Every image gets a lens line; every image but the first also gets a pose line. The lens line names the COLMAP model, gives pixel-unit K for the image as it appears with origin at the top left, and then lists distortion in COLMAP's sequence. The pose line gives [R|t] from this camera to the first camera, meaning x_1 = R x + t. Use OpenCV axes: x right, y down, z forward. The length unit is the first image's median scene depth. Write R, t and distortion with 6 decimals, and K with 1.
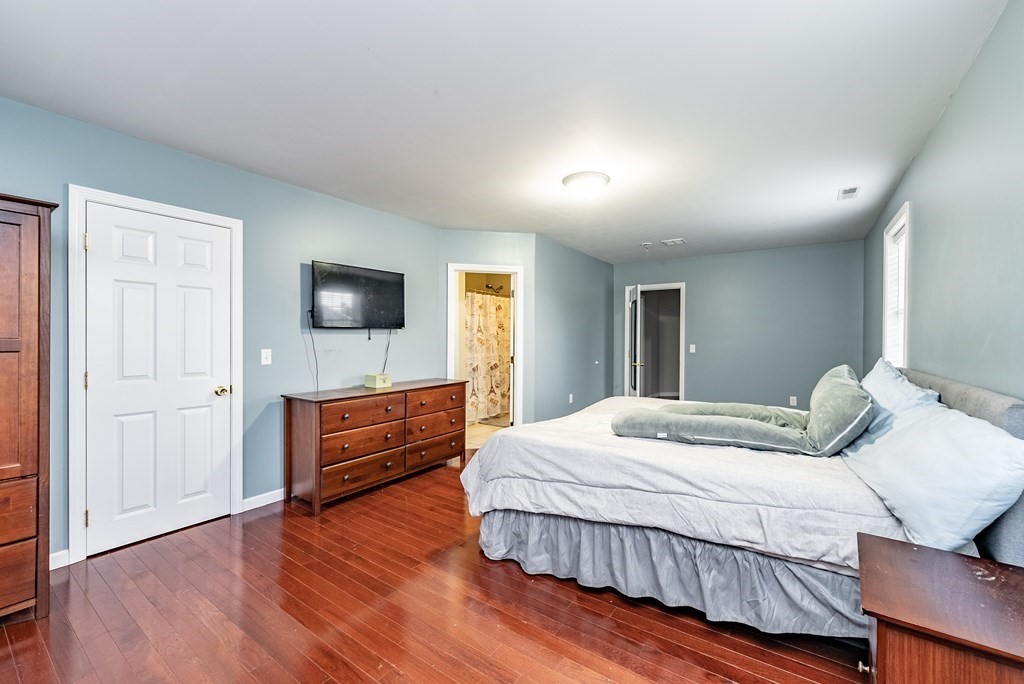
lens RADIAL K [[417.5, 0, 528.8], [0, 417.5, 337.8], [0, 0, 1]] dist [0.000763, -0.001591]
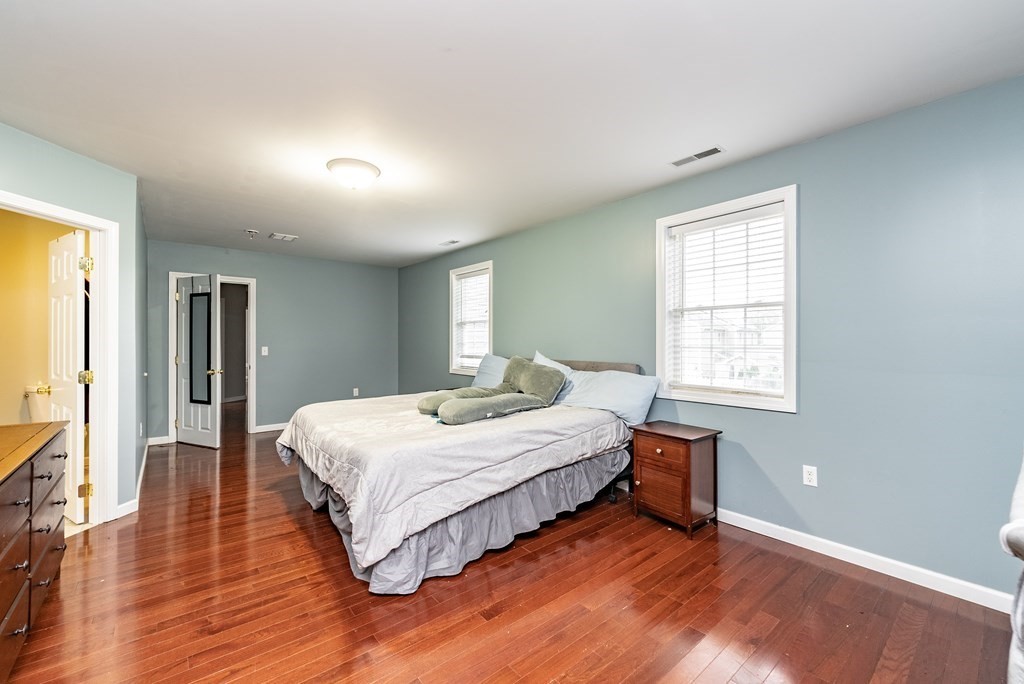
lens RADIAL K [[417.5, 0, 500.2], [0, 417.5, 338.9], [0, 0, 1]] dist [0.000763, -0.001591]
pose [[0.296955, -0.001244, 0.954891, -0.953278], [0.002738, 0.999996, 0.000451, -0.001294], [-0.954888, 0.002480, 0.296957, 0.618601]]
